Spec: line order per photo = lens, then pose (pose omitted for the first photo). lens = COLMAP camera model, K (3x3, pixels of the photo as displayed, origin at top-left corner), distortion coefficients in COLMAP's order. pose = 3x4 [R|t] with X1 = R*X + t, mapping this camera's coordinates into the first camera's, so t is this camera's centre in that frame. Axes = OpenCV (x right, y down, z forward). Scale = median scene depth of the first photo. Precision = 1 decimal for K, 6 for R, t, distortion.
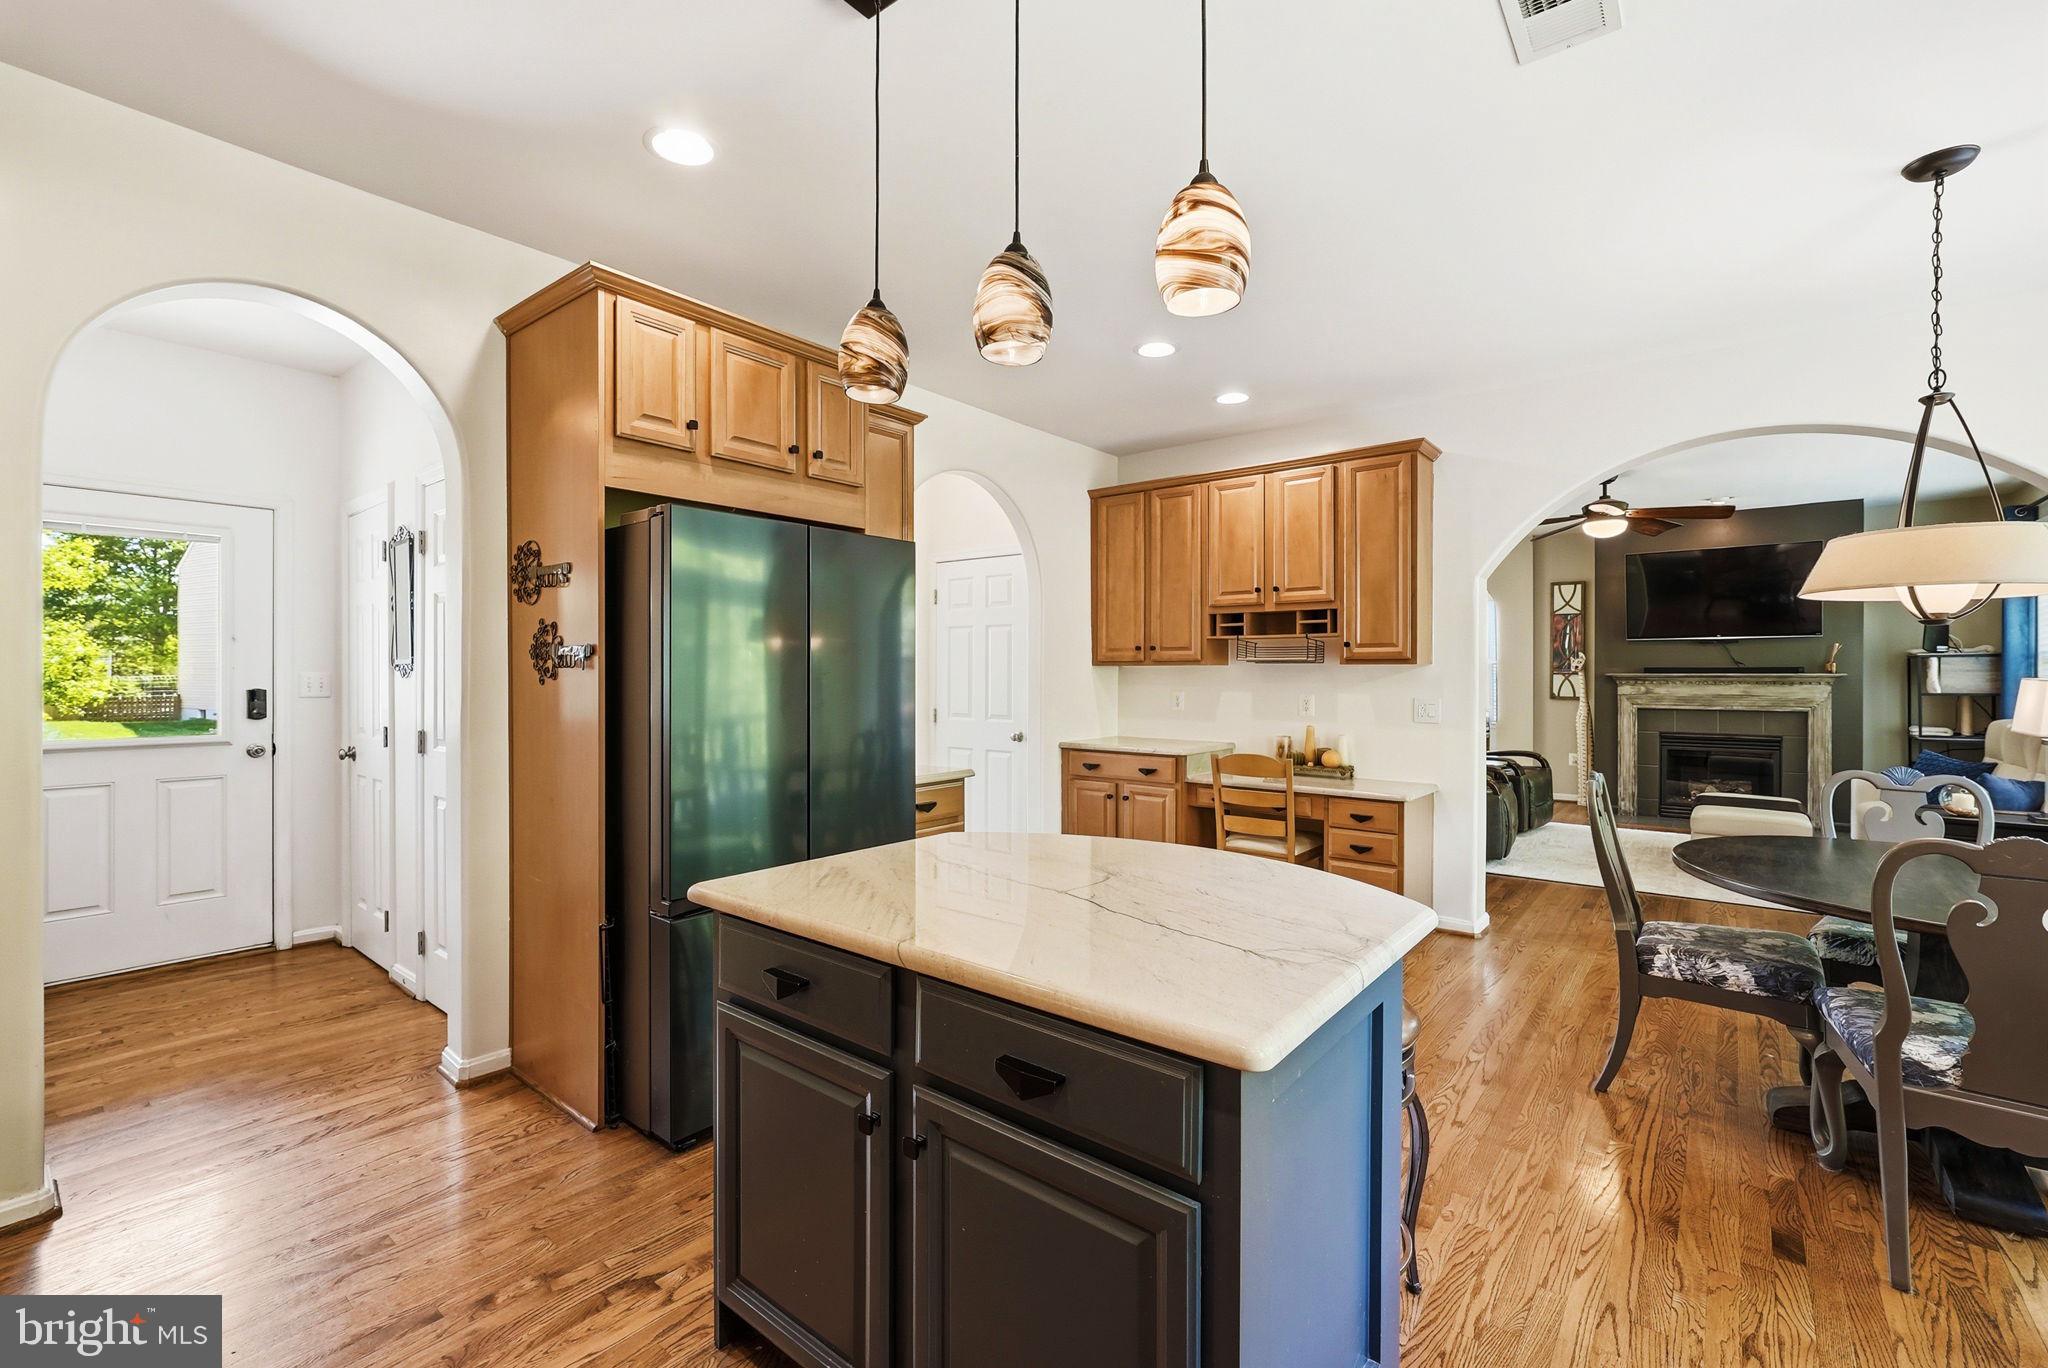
lens RADIAL K [[878.9, 0, 1025.8], [0, 878.9, 677.3], [0, 0, 1]] dist [-0.004795, 0.001261]
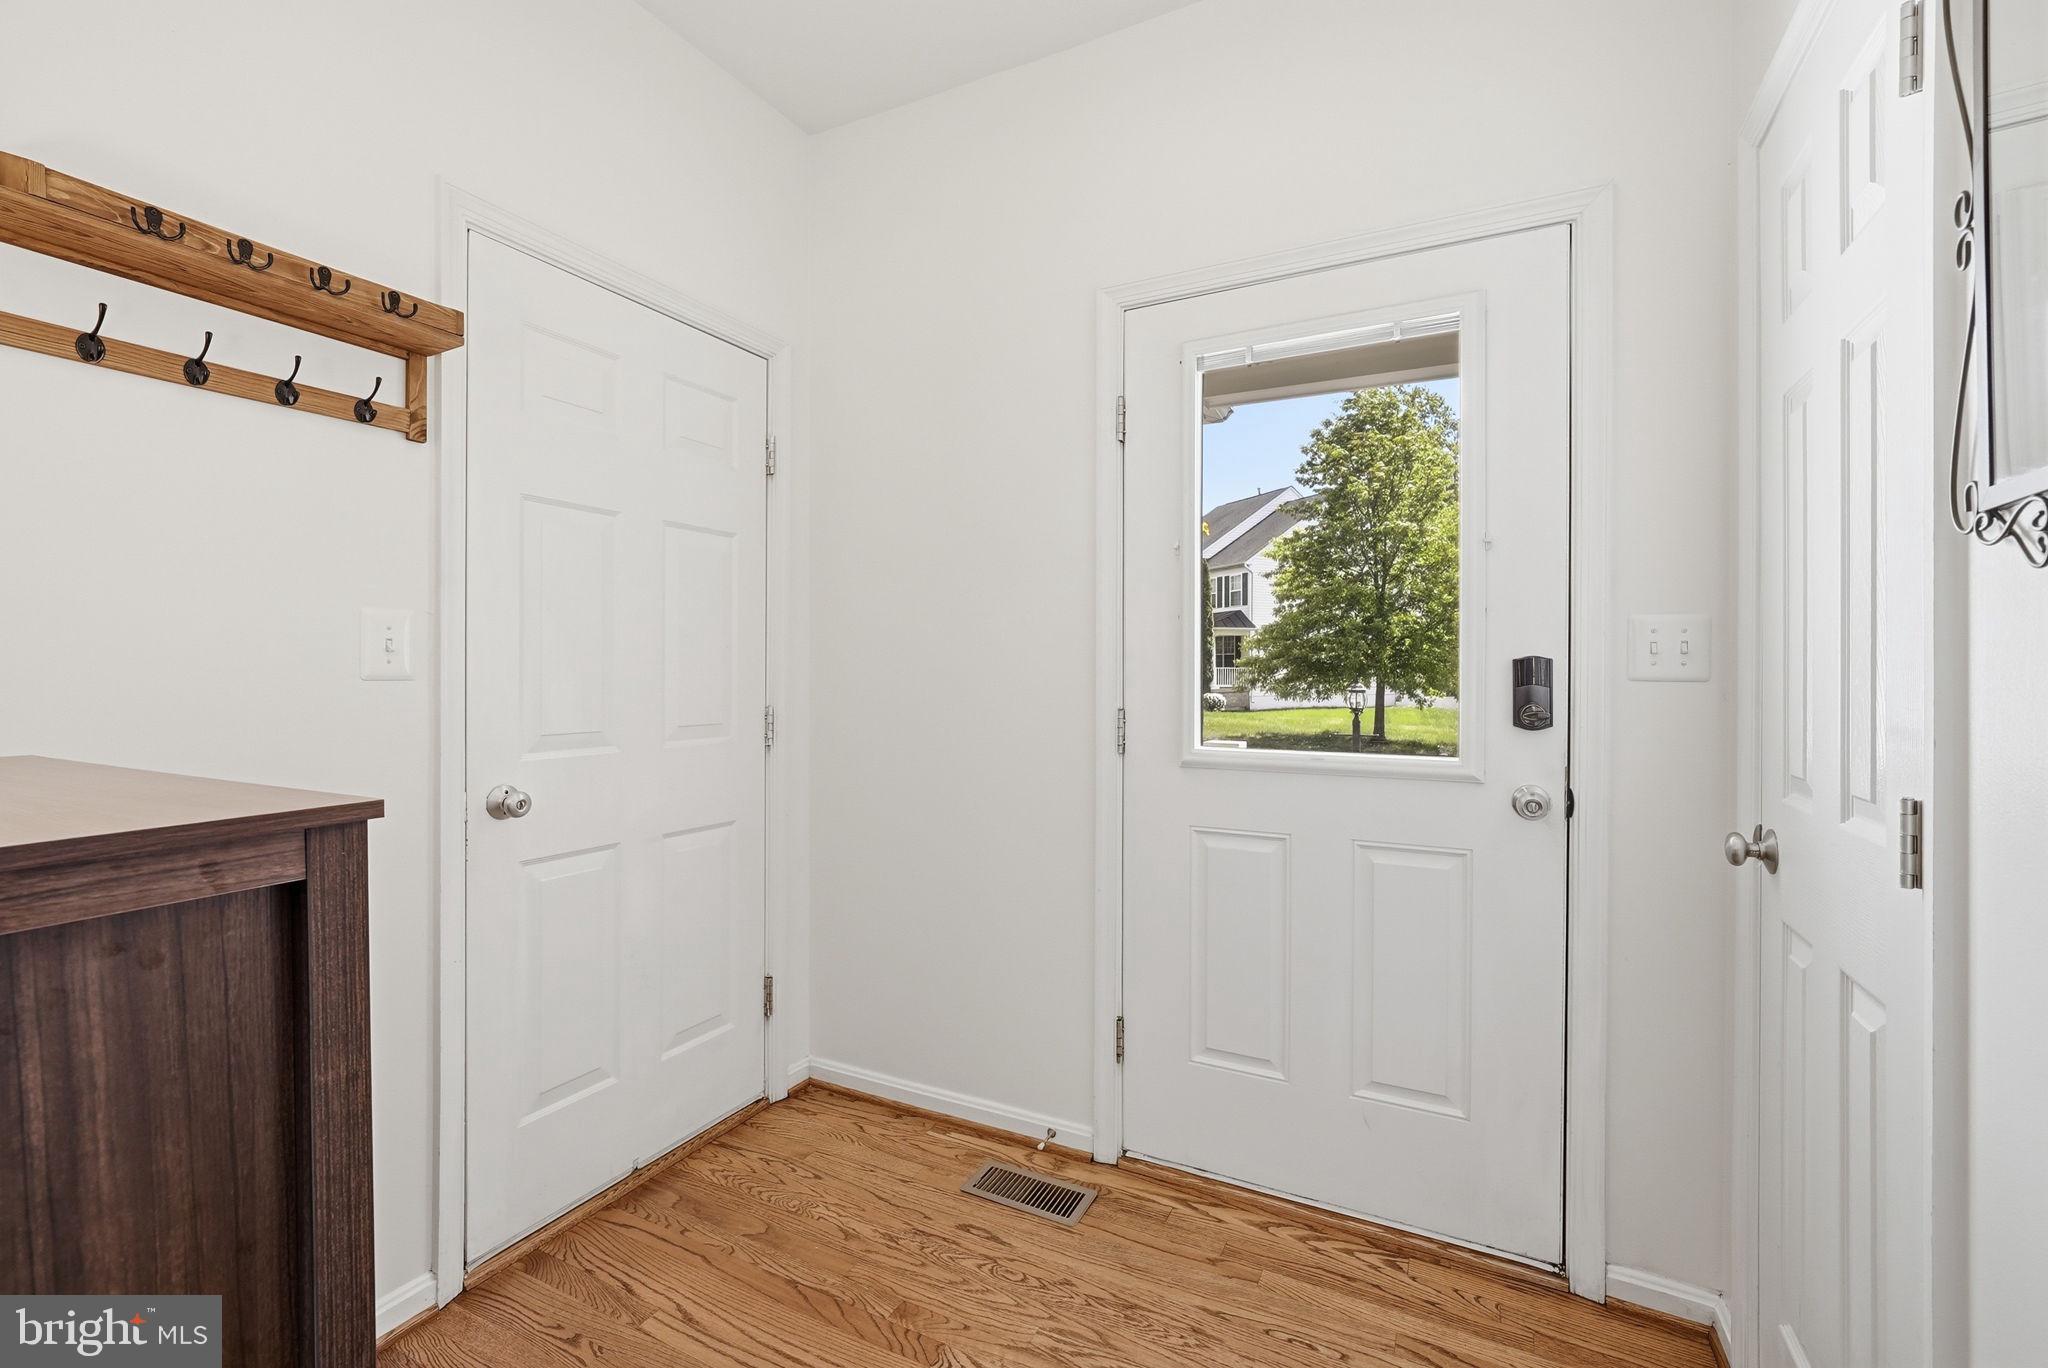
lens RADIAL K [[878.9, 0, 1019.7], [0, 878.9, 682.1], [0, 0, 1]] dist [-0.004795, 0.001261]
pose [[0.204956, 0.004900, -0.978759, -0.511602], [-0.009838, 0.999947, 0.002946, 0.026058], [0.978722, 0.009025, 0.204993, 0.667349]]
